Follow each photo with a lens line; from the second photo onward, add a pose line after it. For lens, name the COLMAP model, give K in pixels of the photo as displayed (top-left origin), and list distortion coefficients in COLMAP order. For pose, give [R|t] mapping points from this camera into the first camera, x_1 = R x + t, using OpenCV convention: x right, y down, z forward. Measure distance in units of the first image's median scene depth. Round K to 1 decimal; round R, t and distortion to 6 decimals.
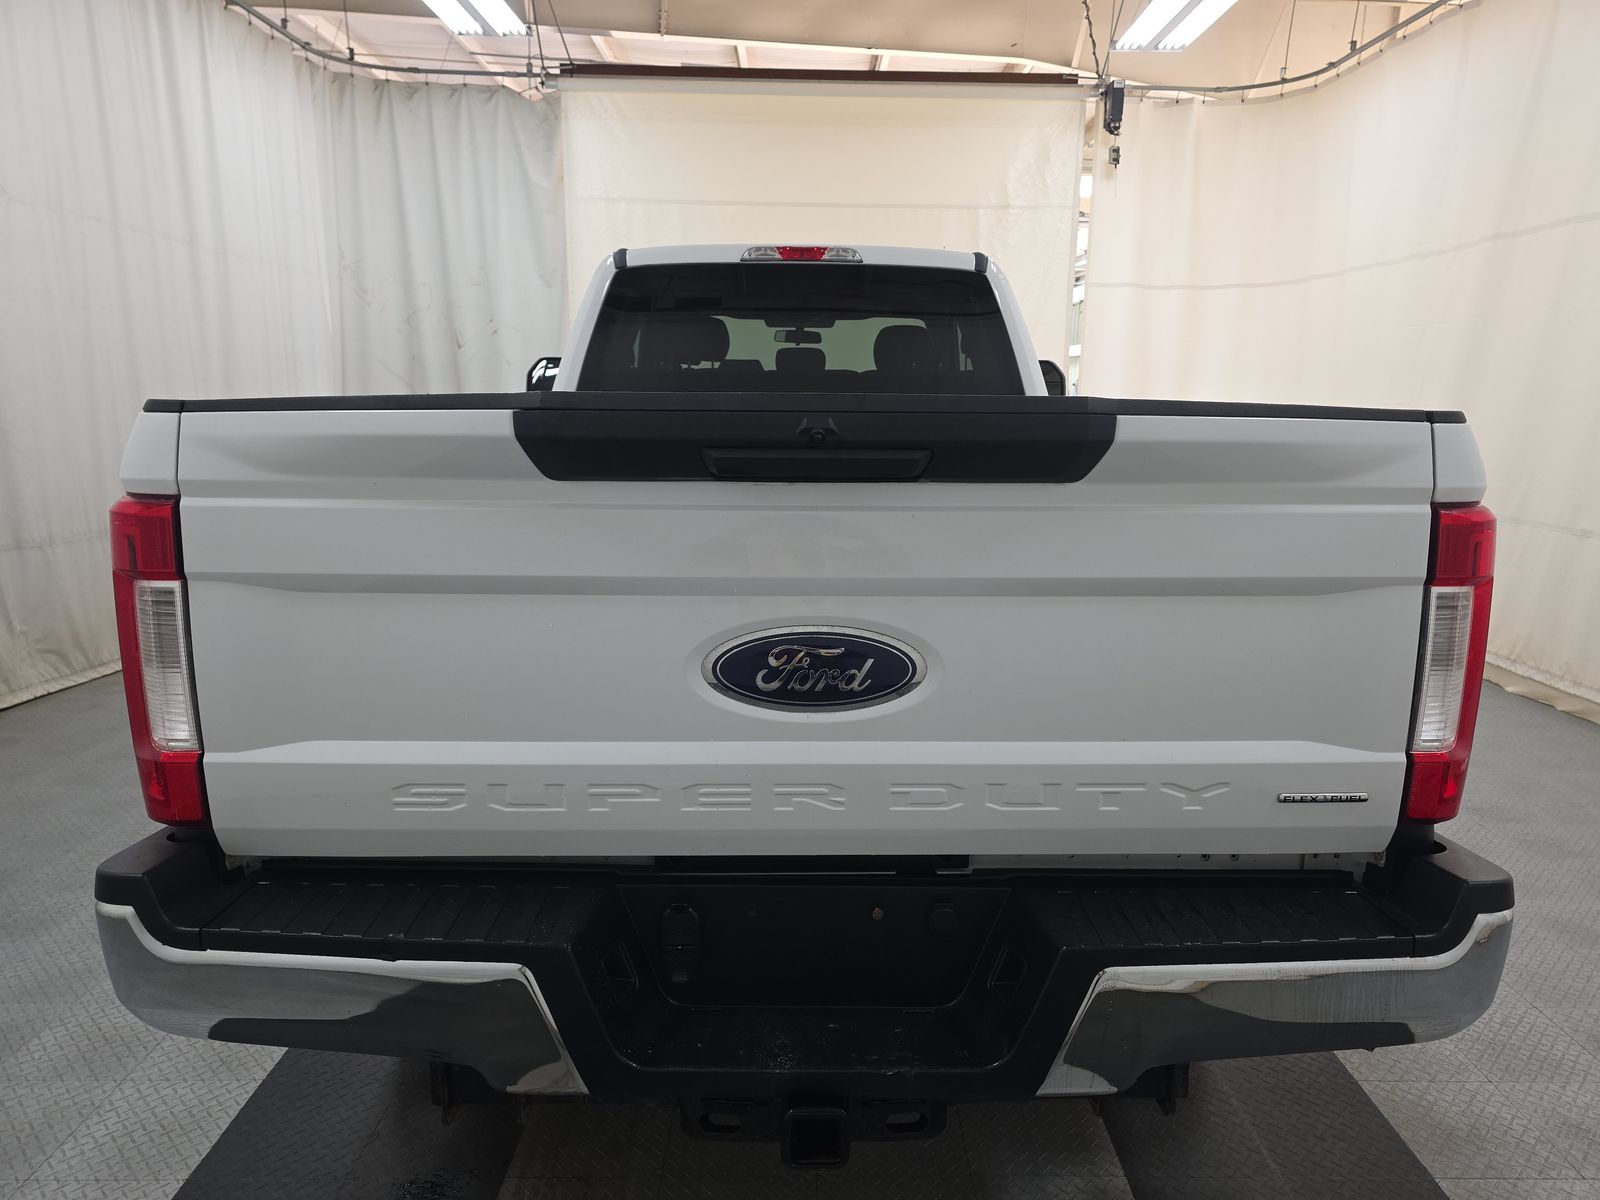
lens RADIAL K [[1137.1, 0, 800.0], [0, 1137.1, 600.0], [0, 0, 1]] dist [0.036871, -0.001644]
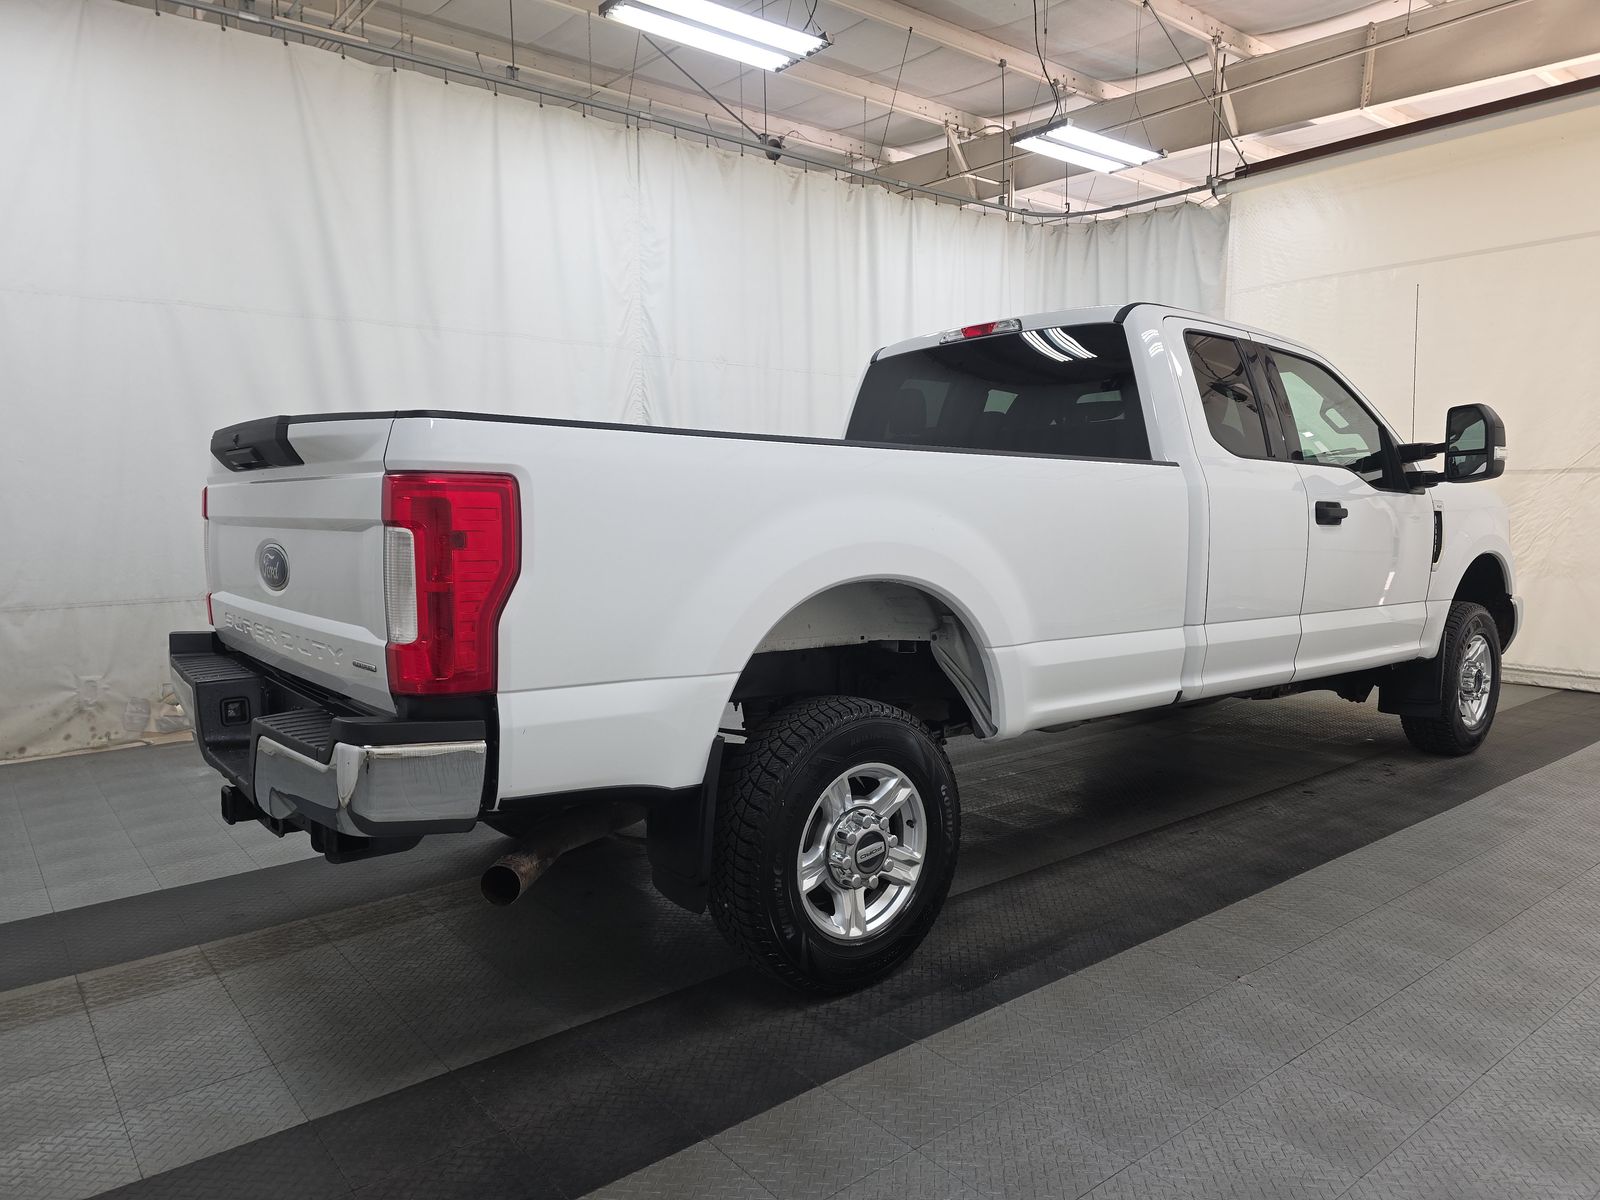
lens RADIAL K [[1137.1, 0, 800.0], [0, 1137.1, 600.0], [0, 0, 1]] dist [0.036871, -0.001644]
pose [[0.614370, 0.047876, -0.787564, 0.389435], [-0.127671, 0.991036, -0.039350, 0.013926], [0.778620, 0.124725, 0.614975, 0.097394]]
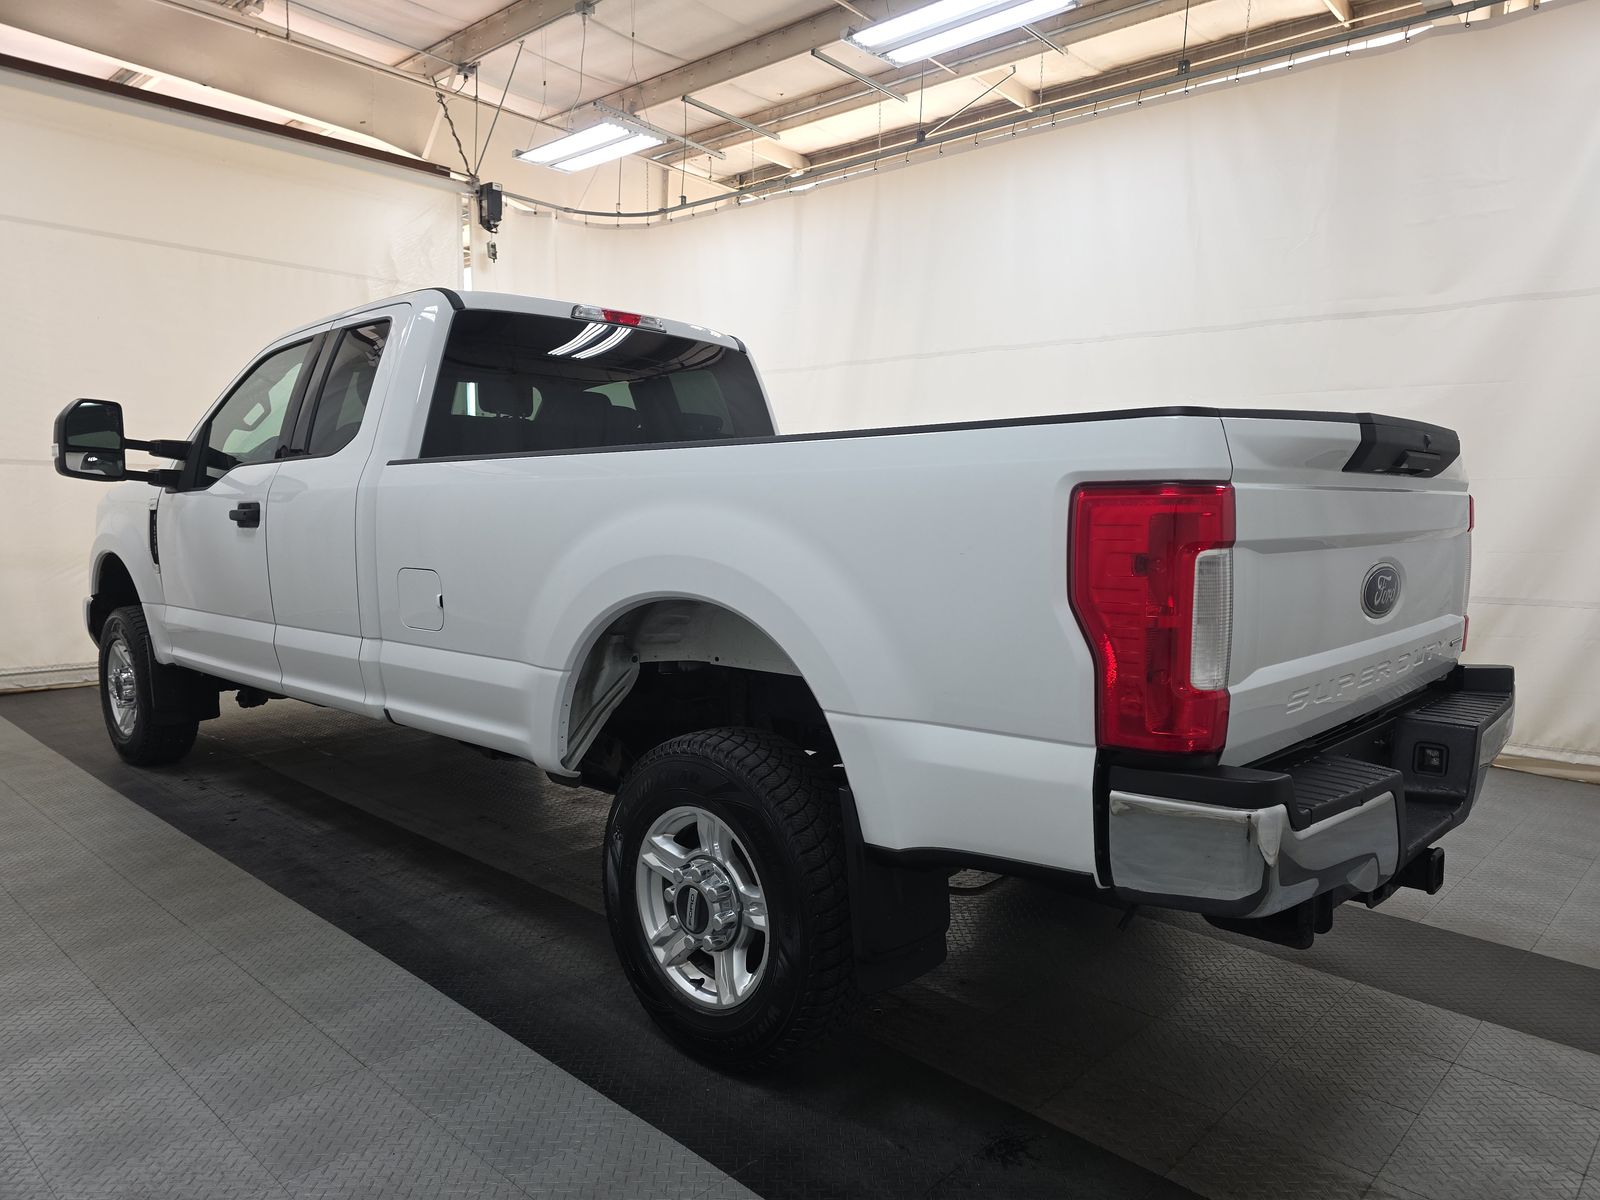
lens RADIAL K [[1137.5, 0, 800.0], [0, 1137.5, 600.0], [0, 0, 1]] dist [0.066284, -0.001368]
pose [[0.688321, -0.062213, 0.722733, -0.328532], [0.121135, 0.992184, -0.029959, 0.003690], [-0.715220, 0.108170, 0.690477, 0.087602]]
